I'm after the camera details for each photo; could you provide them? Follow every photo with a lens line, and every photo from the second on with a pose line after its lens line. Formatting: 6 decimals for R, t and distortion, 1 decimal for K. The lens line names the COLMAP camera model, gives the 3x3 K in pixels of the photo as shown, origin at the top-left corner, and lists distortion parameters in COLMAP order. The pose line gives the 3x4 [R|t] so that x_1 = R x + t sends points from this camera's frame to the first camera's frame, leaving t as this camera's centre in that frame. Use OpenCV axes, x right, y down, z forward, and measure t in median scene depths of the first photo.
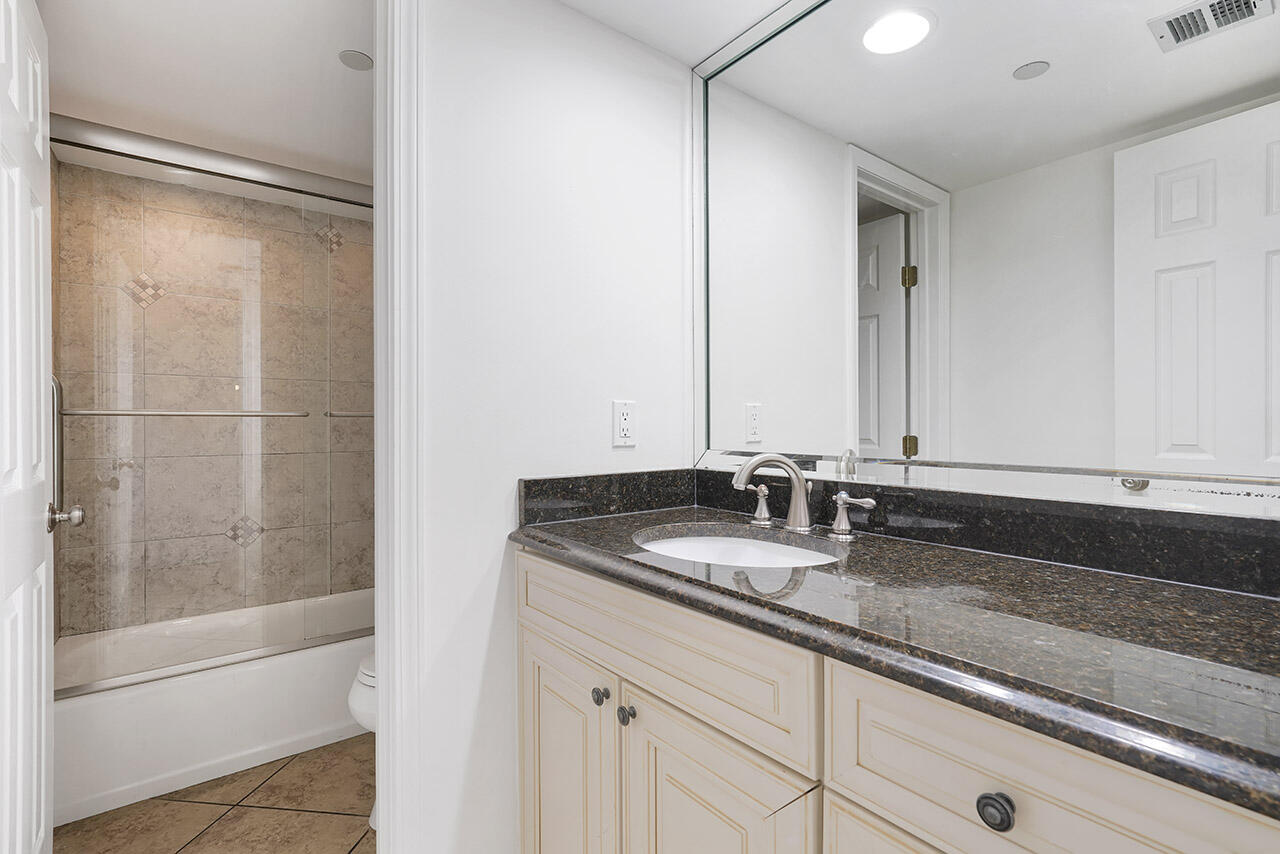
lens RADIAL K [[598.7, 0, 635.7], [0, 598.7, 426.7], [0, 0, 1]] dist [0.014419, -0.000045]
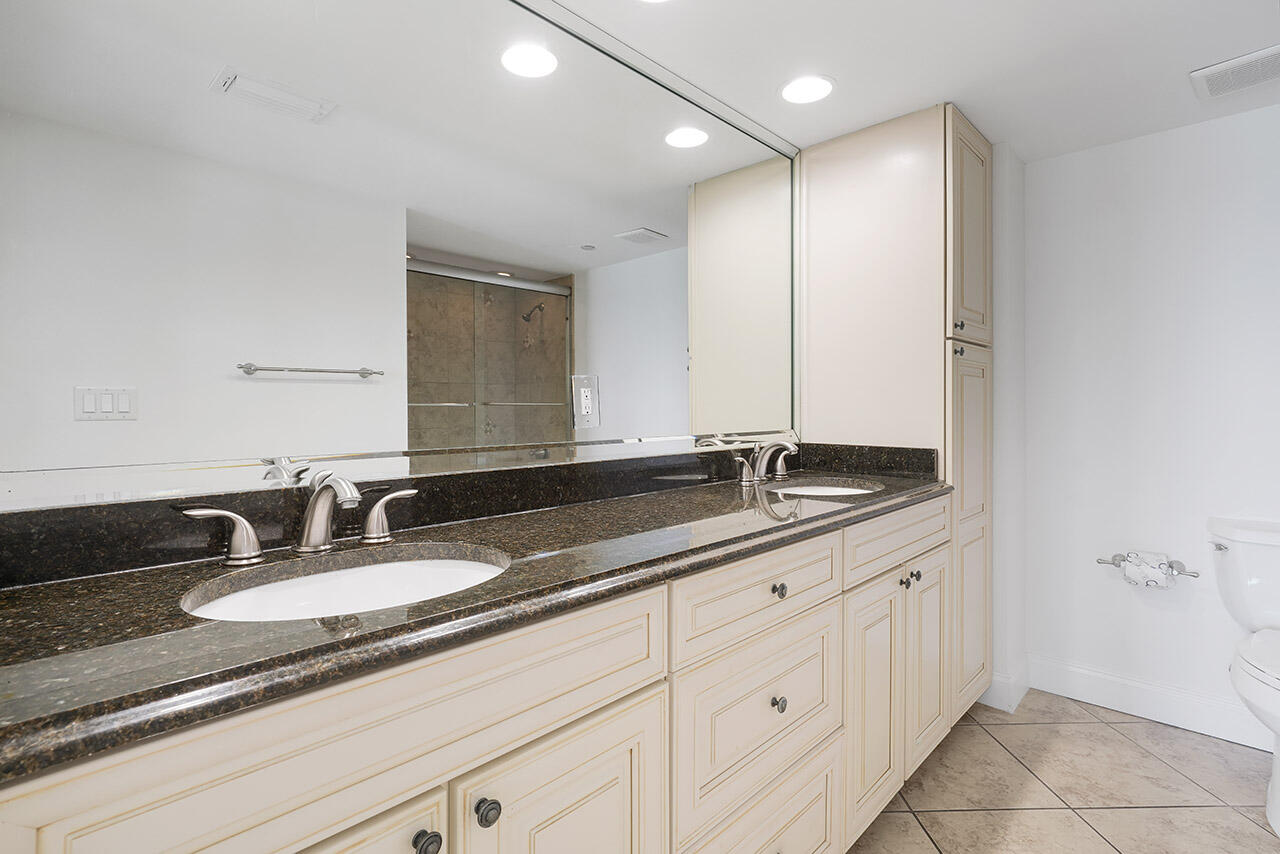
lens RADIAL K [[598.7, 0, 635.4], [0, 598.7, 422.1], [0, 0, 1]] dist [0.014419, -0.000045]
pose [[-0.140017, -0.017709, 0.989991, -1.087864], [0.000433, 0.999839, 0.017946, -0.027649], [-0.990149, 0.002941, -0.139987, 1.293605]]
